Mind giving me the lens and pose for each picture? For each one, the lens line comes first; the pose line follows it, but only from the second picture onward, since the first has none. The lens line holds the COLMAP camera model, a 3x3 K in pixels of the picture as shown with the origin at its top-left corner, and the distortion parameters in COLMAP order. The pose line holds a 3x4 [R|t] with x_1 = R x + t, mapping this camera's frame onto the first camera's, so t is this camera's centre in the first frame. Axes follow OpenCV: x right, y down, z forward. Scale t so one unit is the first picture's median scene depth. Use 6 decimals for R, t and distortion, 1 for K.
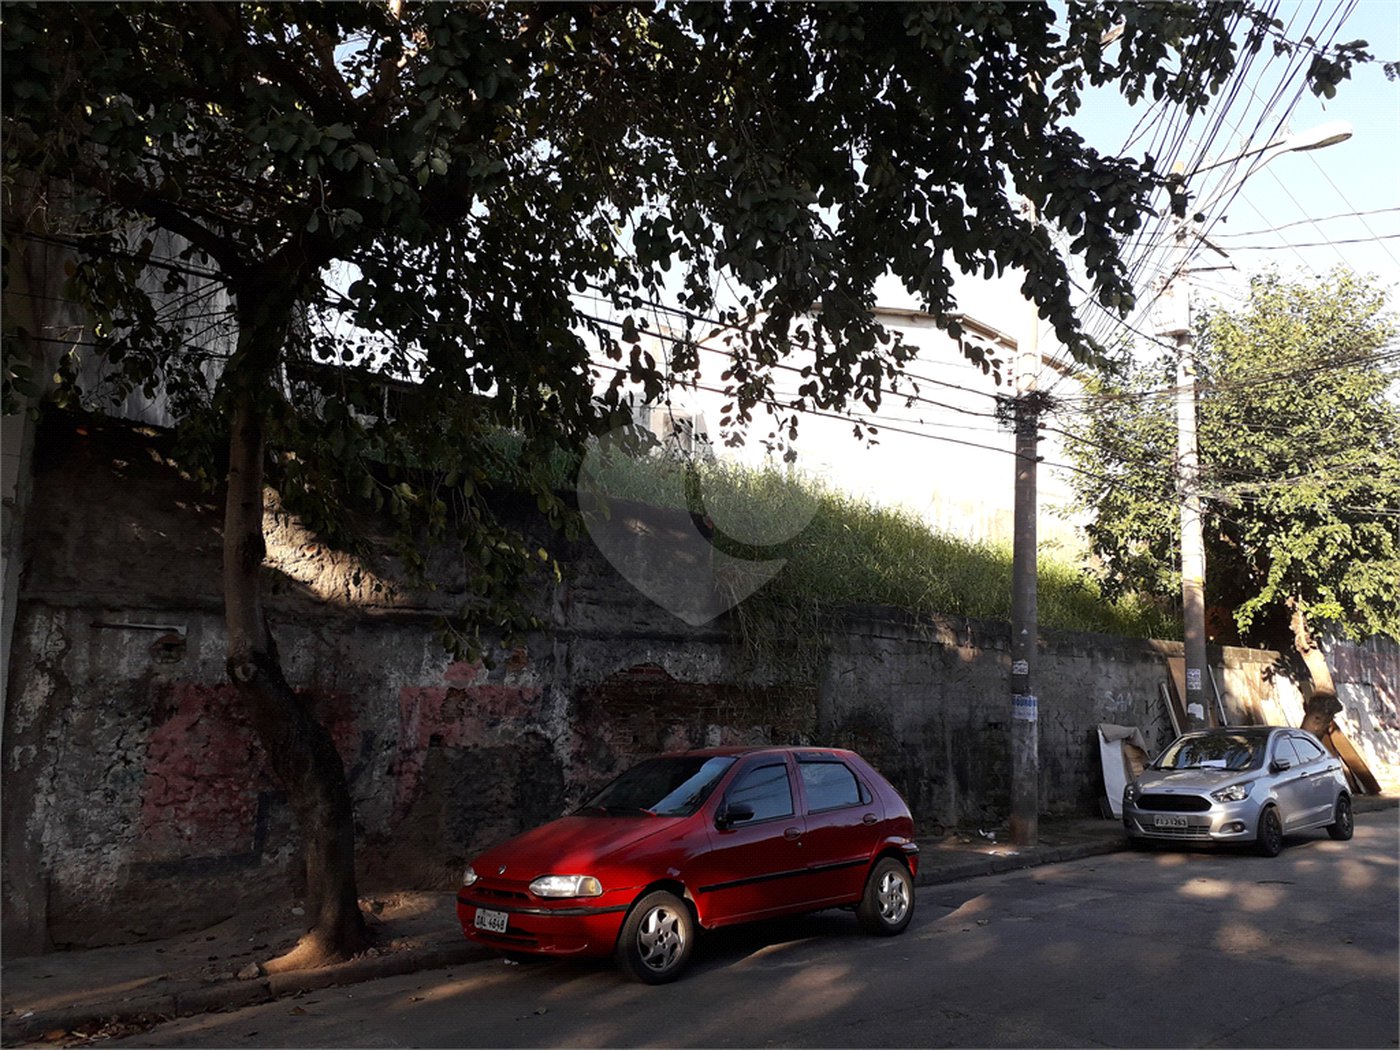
lens RADIAL K [[1100.7, 0, 700.0], [0, 1100.7, 525.0], [0, 0, 1]] dist [0.135672, -0.312453]
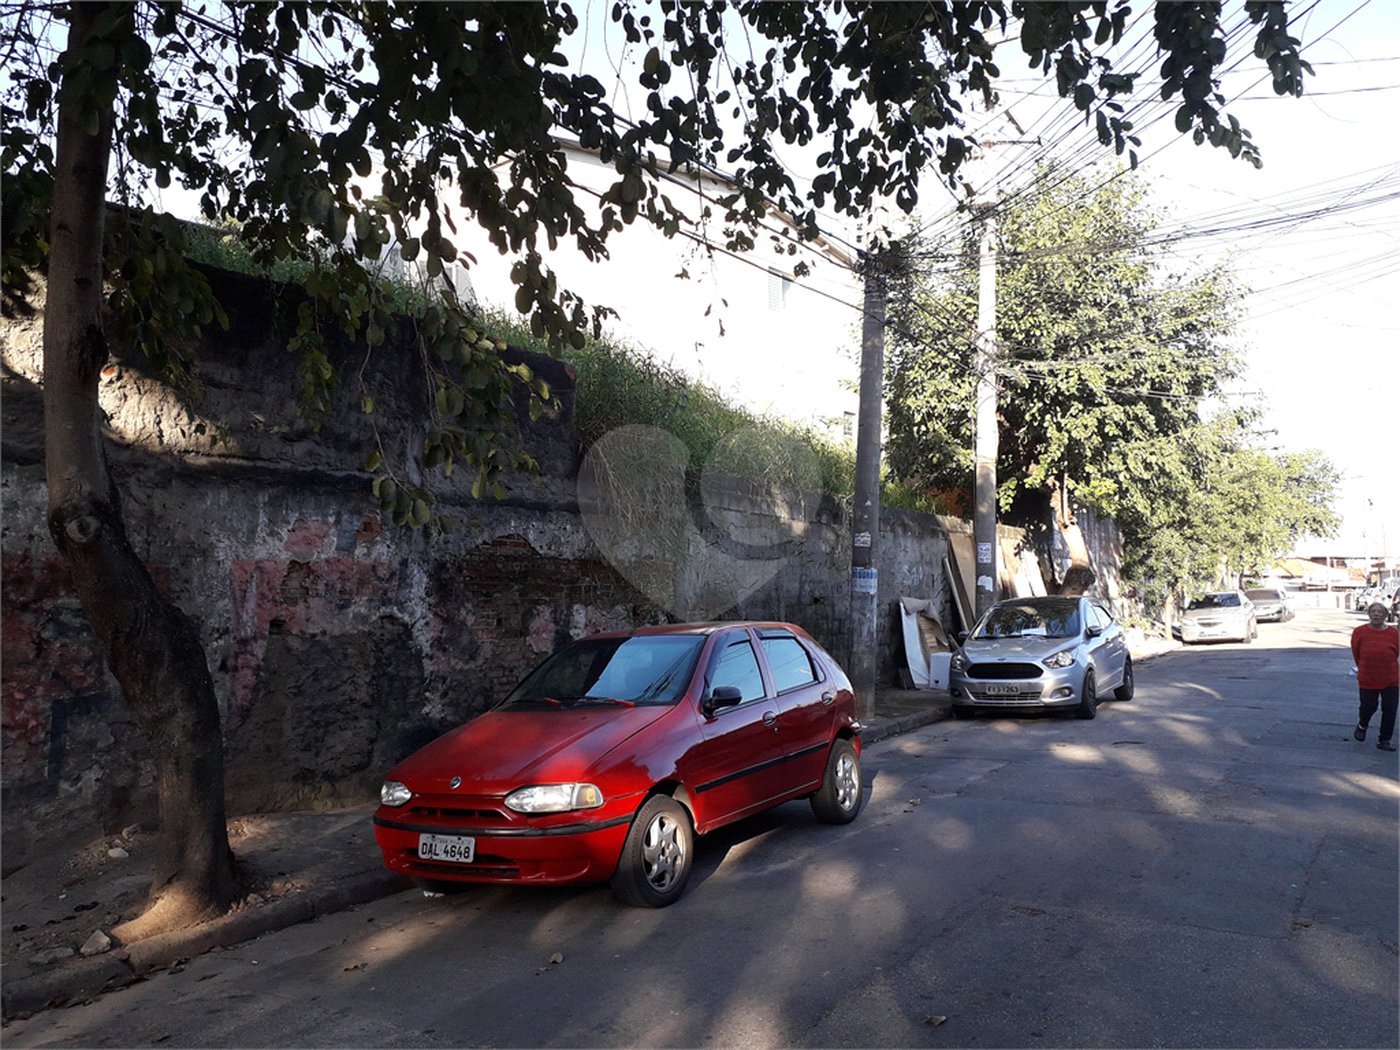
lens RADIAL K [[1107.6, 0, 700.0], [0, 1107.6, 525.0], [0, 0, 1]] dist [0.096066, -0.189153]
pose [[0.962018, -0.003049, 0.272969, -0.154169], [-0.023788, 0.995198, 0.094952, 0.037247], [-0.271948, -0.097839, 0.957325, 0.158529]]
